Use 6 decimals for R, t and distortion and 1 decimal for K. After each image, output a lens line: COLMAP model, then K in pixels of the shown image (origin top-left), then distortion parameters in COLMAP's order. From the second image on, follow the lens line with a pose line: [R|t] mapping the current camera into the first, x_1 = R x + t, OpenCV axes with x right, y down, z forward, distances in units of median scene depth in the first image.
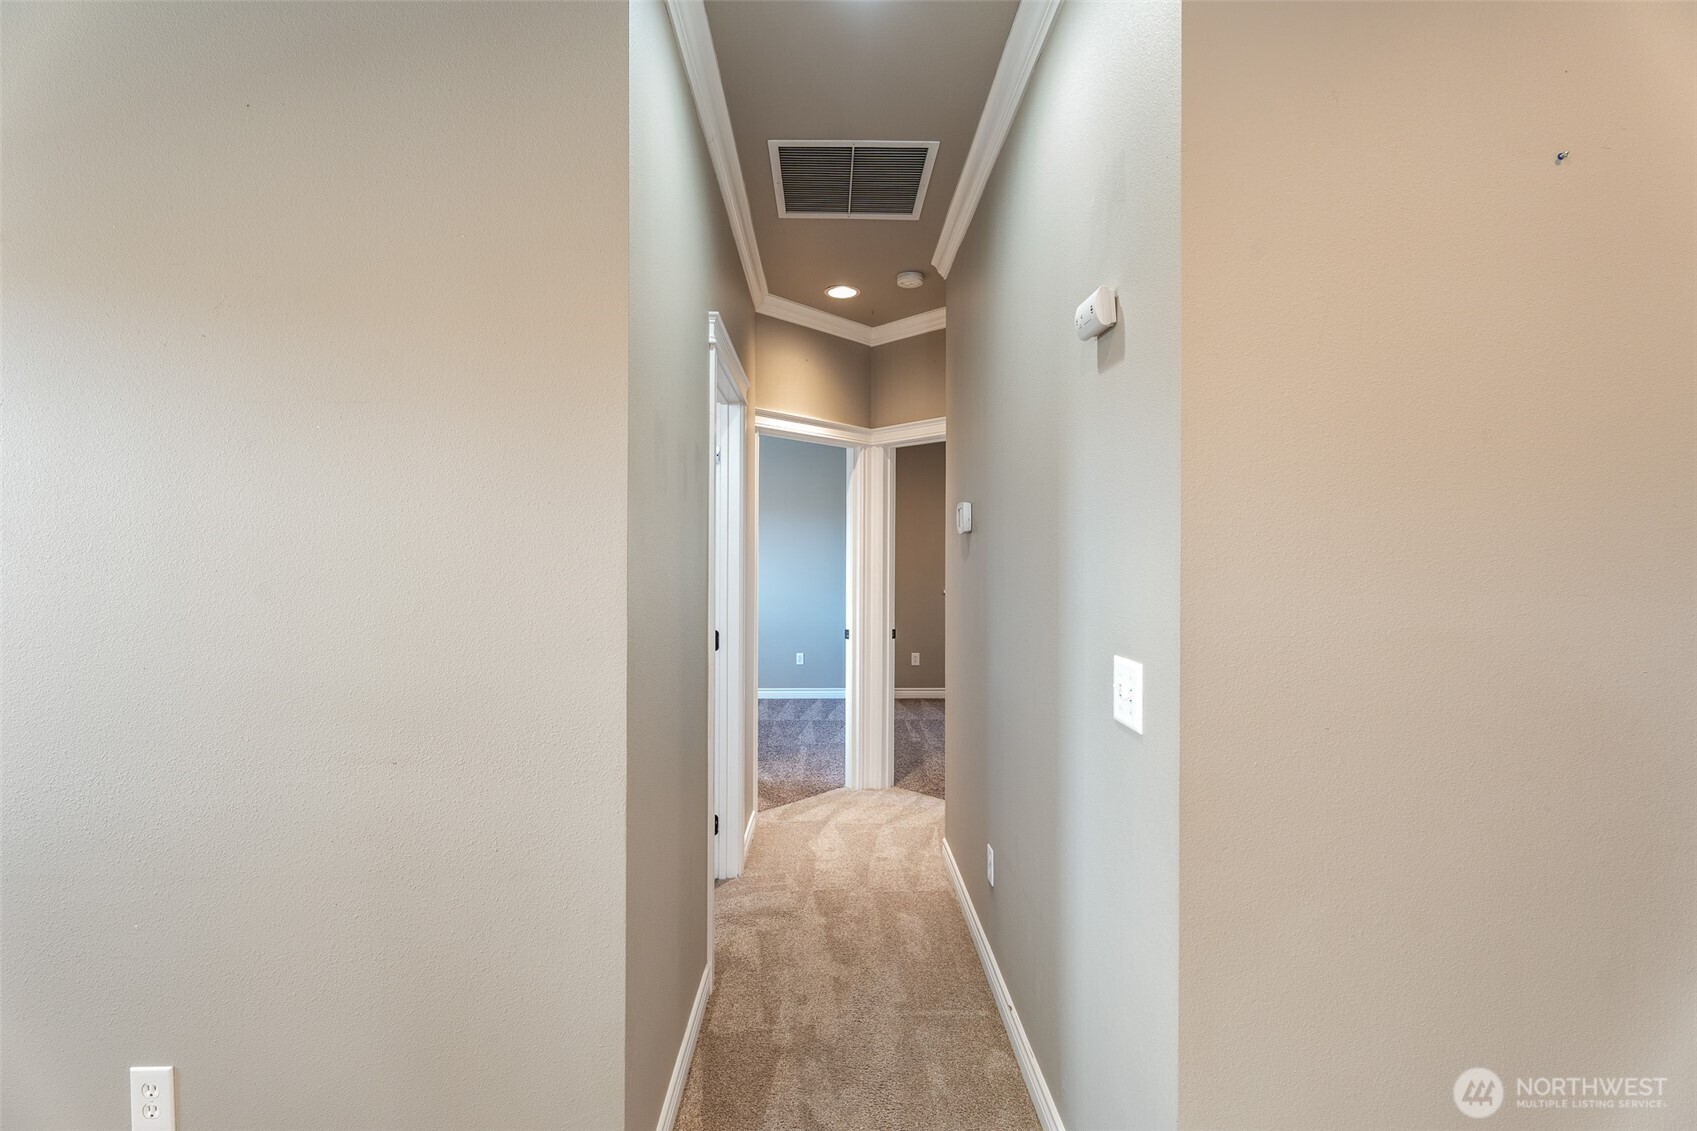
lens RADIAL K [[748.6, 0, 843.4], [0, 748.6, 562.0], [0, 0, 1]] dist [-0.002736, -0.001377]
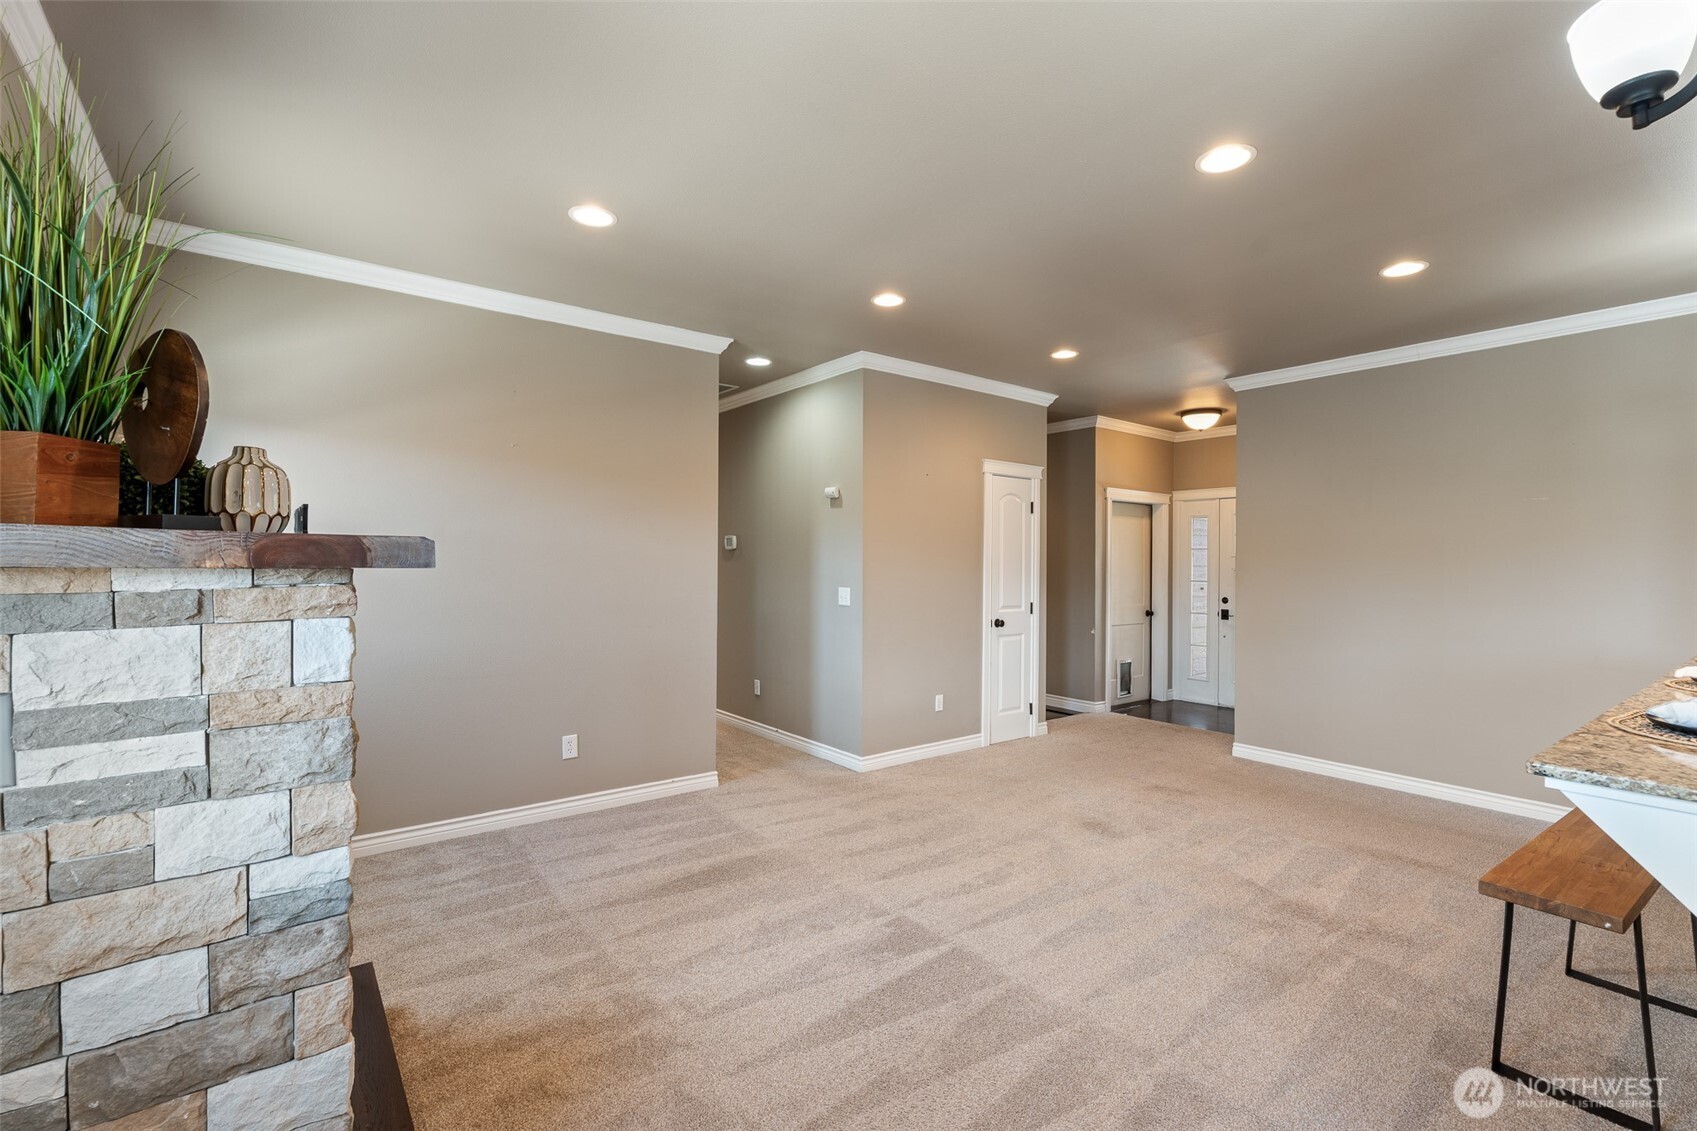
lens RADIAL K [[748.6, 0, 845.5], [0, 748.6, 569.1], [0, 0, 1]] dist [-0.002736, -0.001377]
pose [[0.802724, -0.002452, 0.596346, -1.804954], [-0.000745, 0.999987, 0.005114, 0.015064], [-0.596351, -0.004550, 0.802711, -1.974320]]
